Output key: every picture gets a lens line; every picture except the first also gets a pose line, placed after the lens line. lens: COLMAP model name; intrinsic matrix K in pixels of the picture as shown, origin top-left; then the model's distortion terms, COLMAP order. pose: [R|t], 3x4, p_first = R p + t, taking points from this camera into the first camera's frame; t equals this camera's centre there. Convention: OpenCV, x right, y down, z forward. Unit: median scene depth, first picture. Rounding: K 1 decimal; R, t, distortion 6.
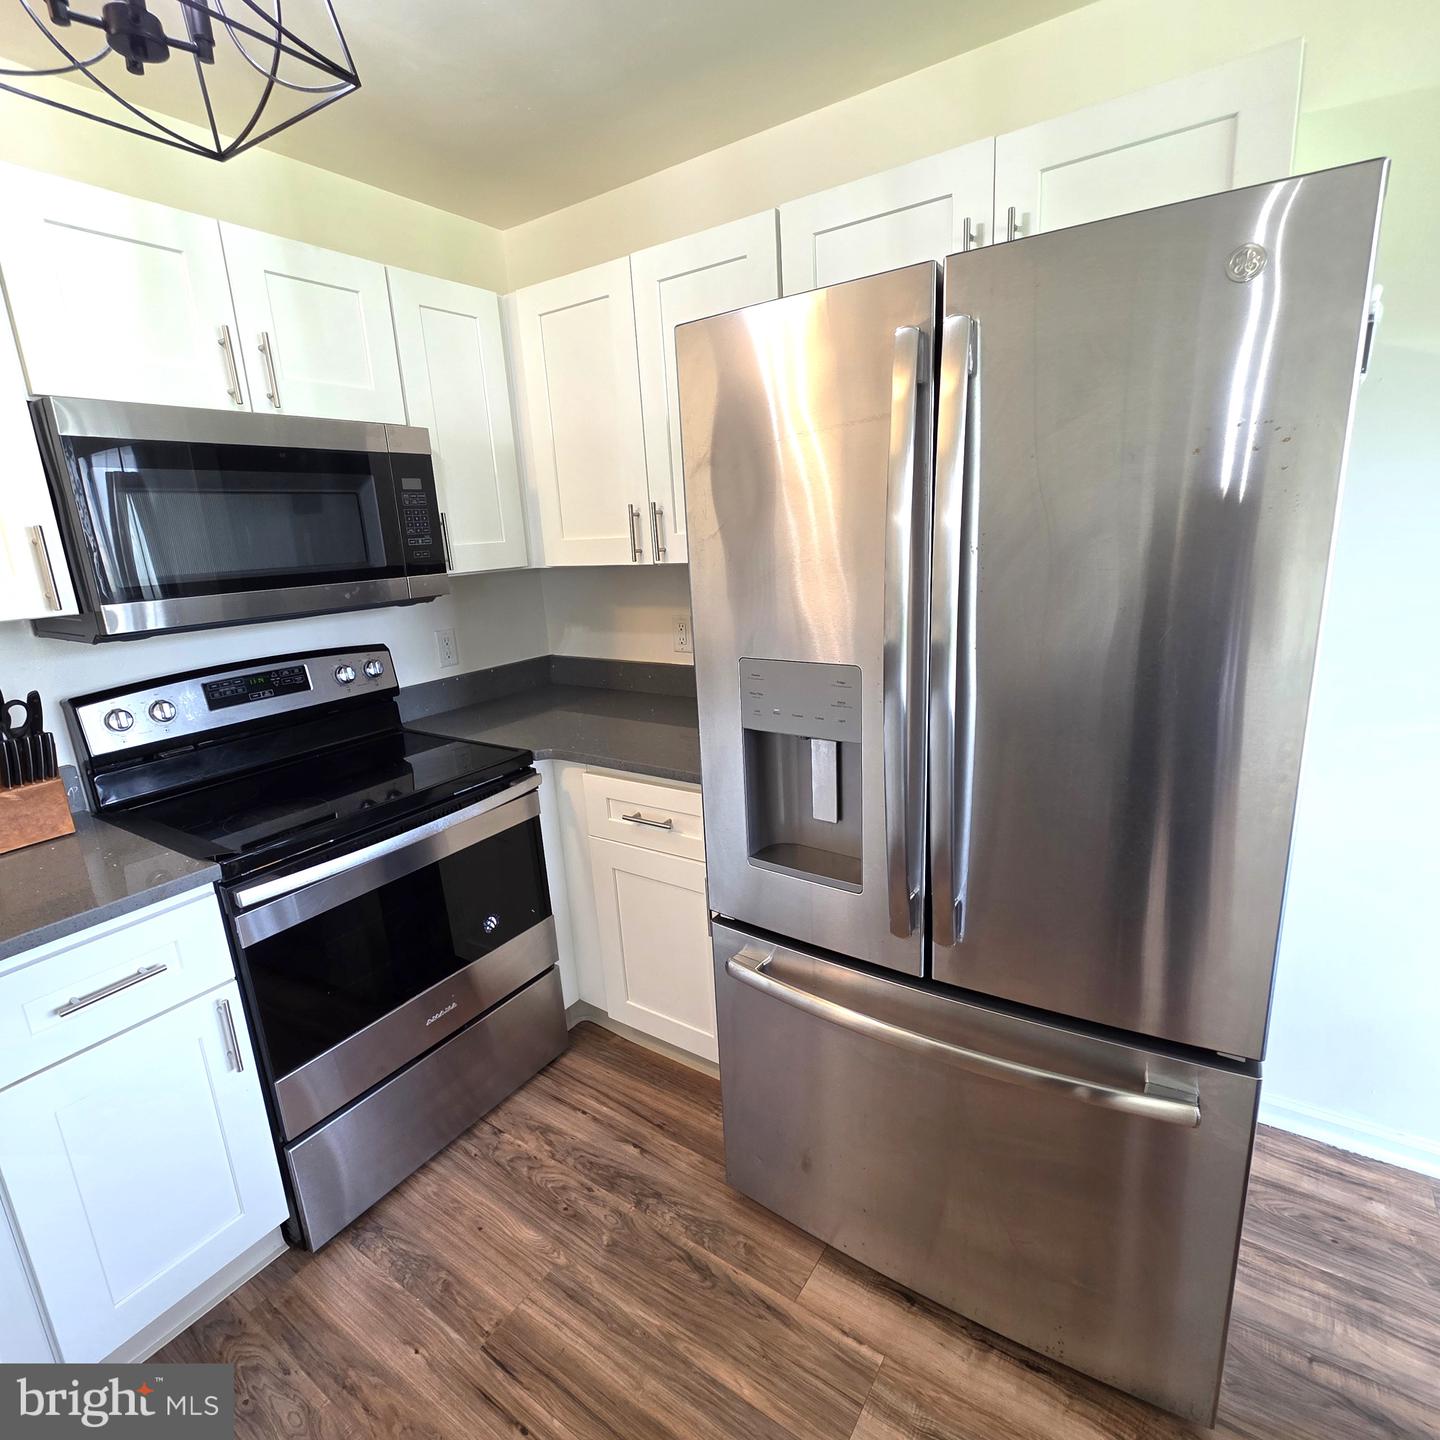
lens RADIAL K [[769.0, 0, 720.0], [0, 769.0, 720.0], [0, 0, 1]] dist [0.001985, 0.000547]
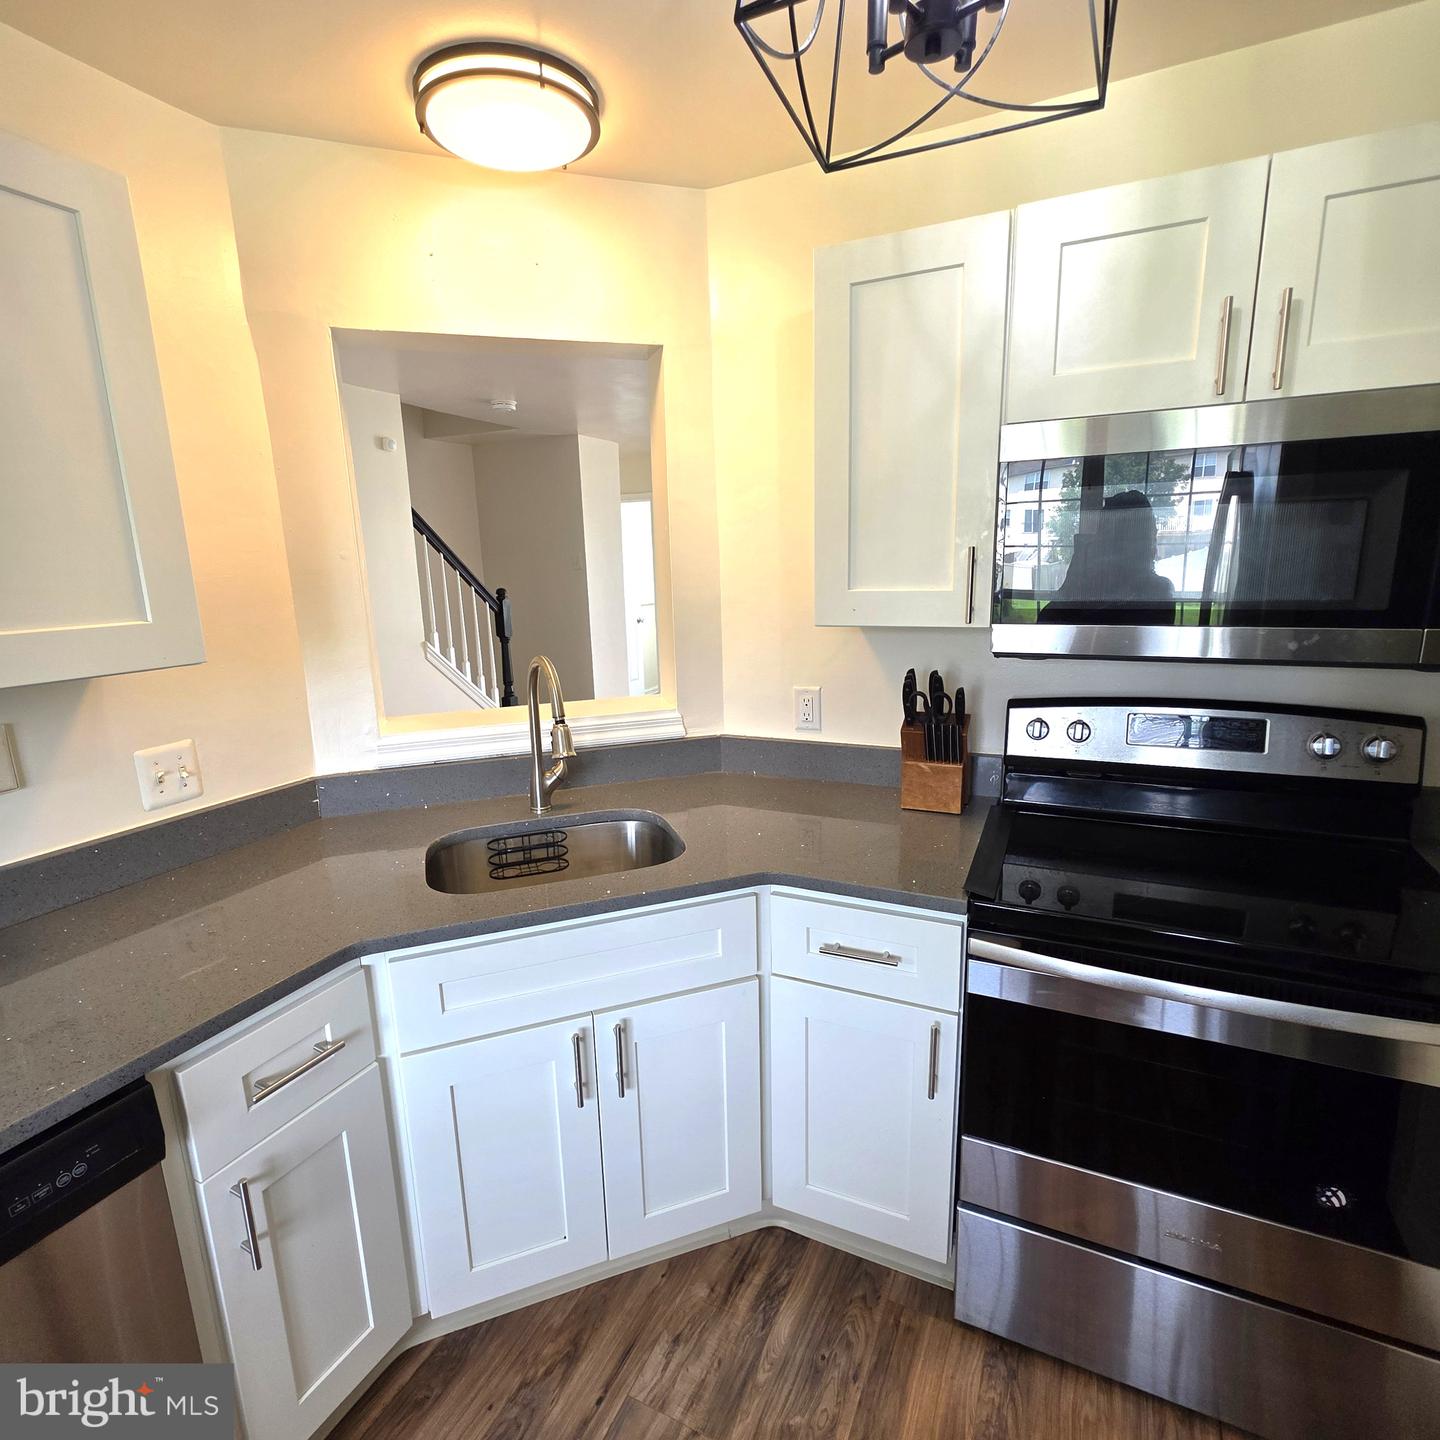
lens RADIAL K [[763.2, 0, 719.2], [0, 763.2, 717.0], [0, 0, 1]] dist [0.000838, 0.000583]
pose [[0.144677, 0.247184, -0.958107, 0.139890], [-0.224138, 0.951312, 0.211586, -0.137977], [0.963759, 0.184137, 0.193036, 0.389606]]
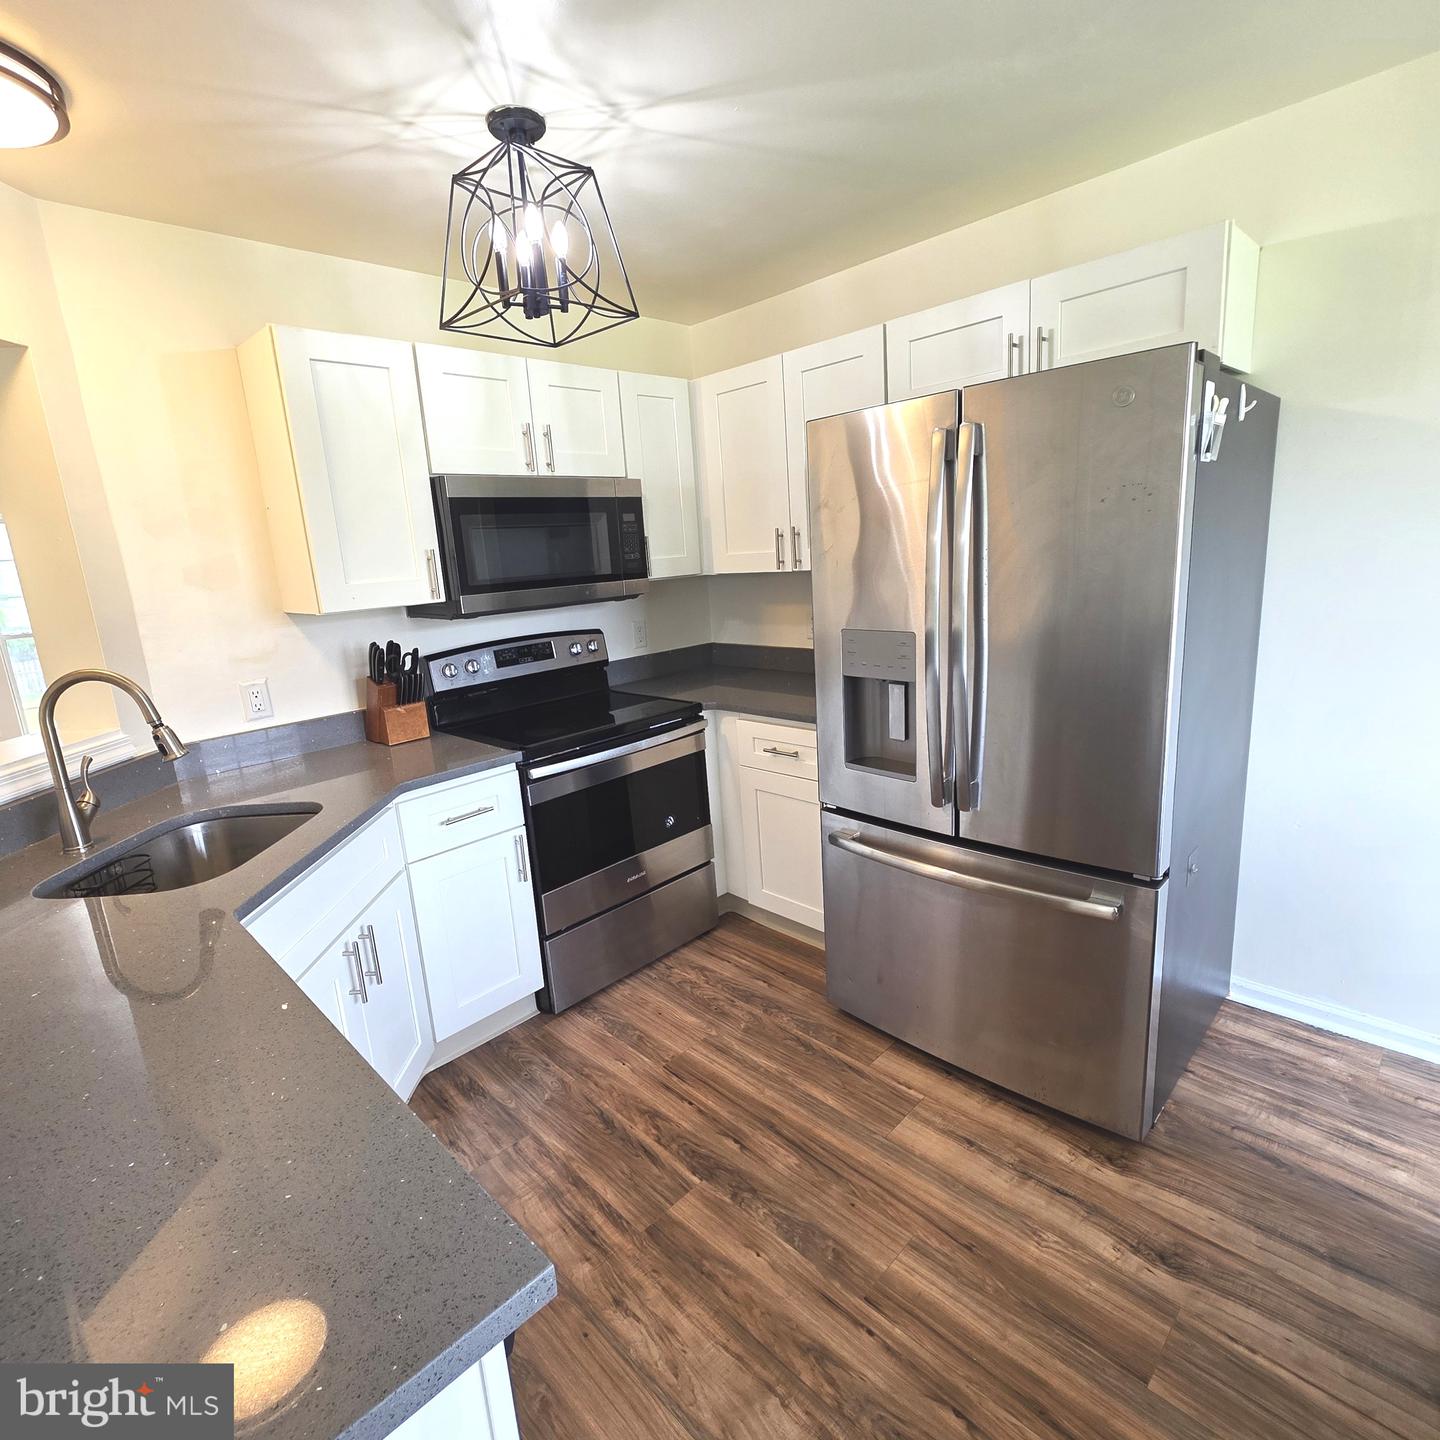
lens RADIAL K [[763.2, 0, 719.2], [0, 763.2, 717.0], [0, 0, 1]] dist [0.000838, 0.000583]
pose [[0.981600, 0.031026, -0.188412, 0.062680], [-0.034339, 0.999307, -0.014343, 0.100570], [0.187836, 0.020549, 0.981985, -0.441848]]
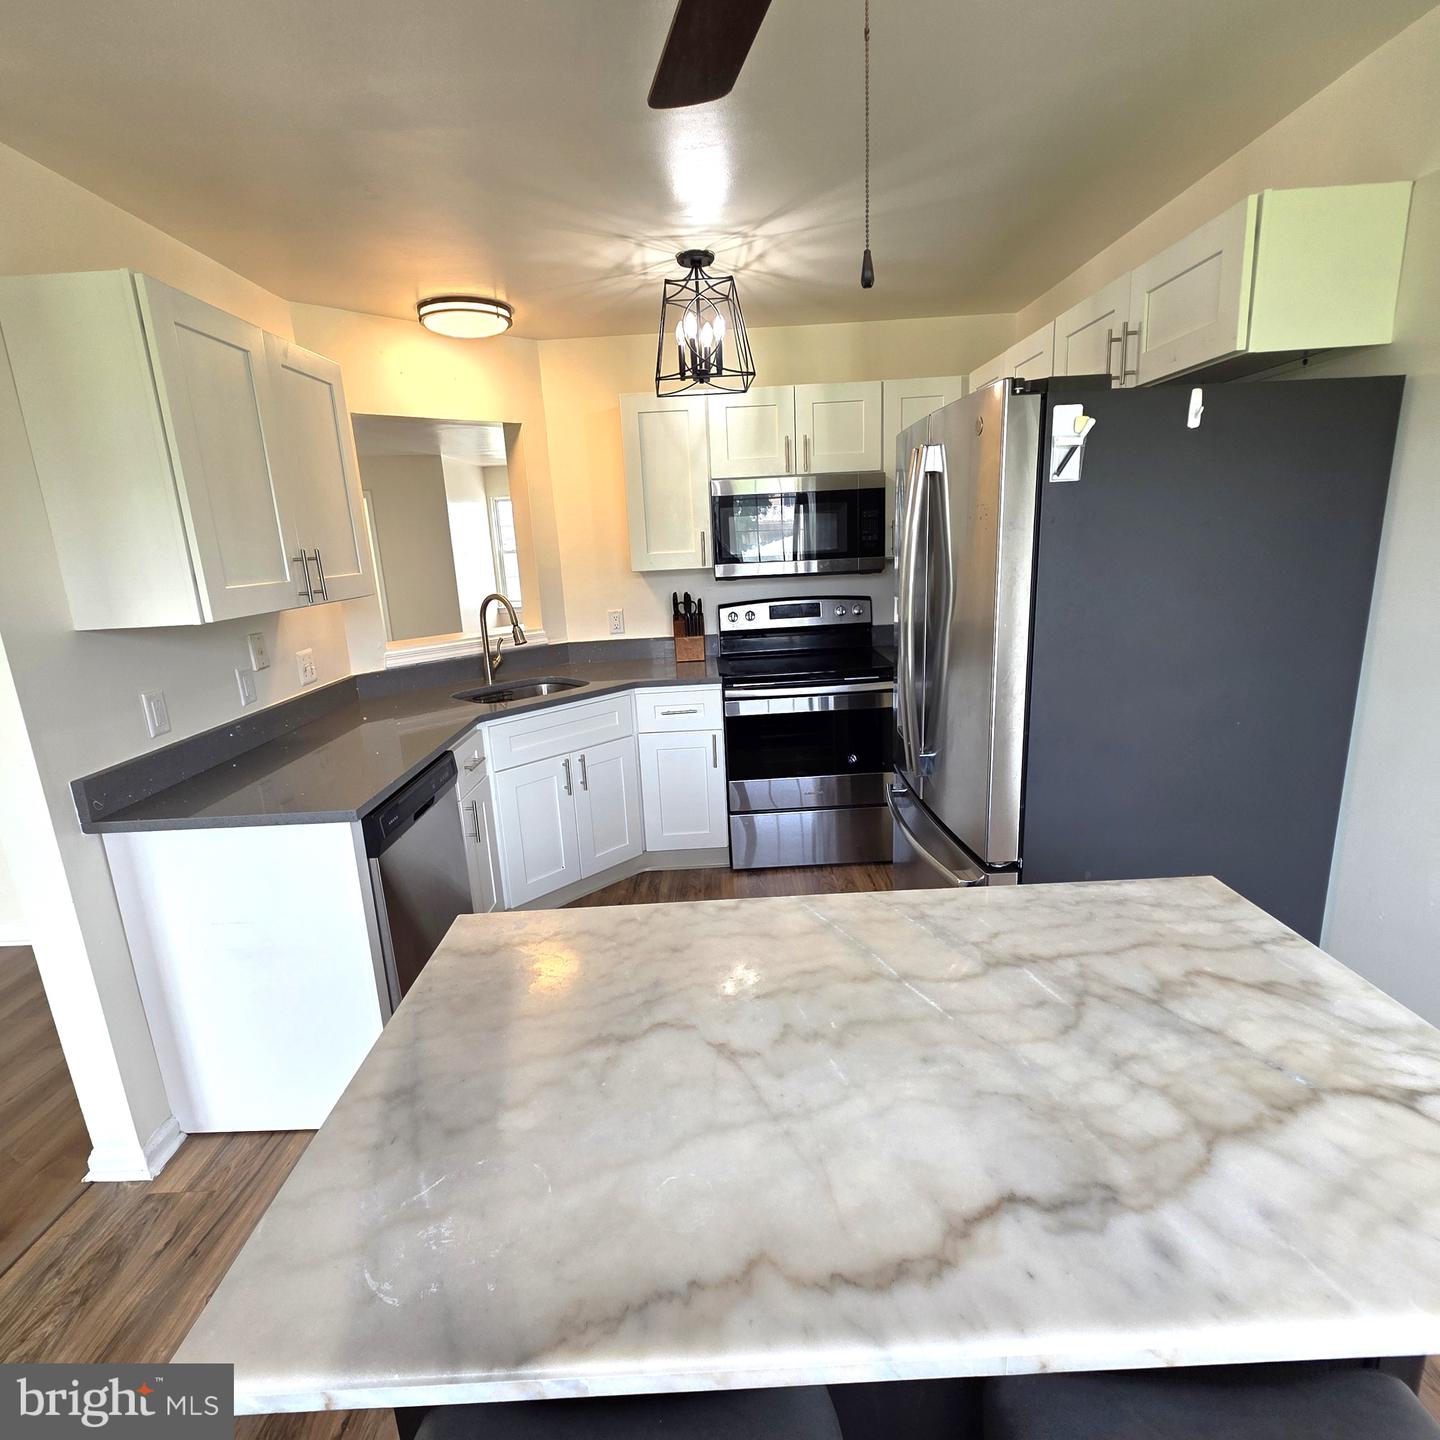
lens RADIAL K [[769.0, 0, 720.0], [0, 769.0, 720.0], [0, 0, 1]] dist [0.001985, 0.000547]
pose [[0.569252, 0.216234, -0.793218, 1.034568], [-0.183284, 0.973891, 0.133953, -0.000022], [0.801473, 0.069131, 0.594021, -0.330764]]
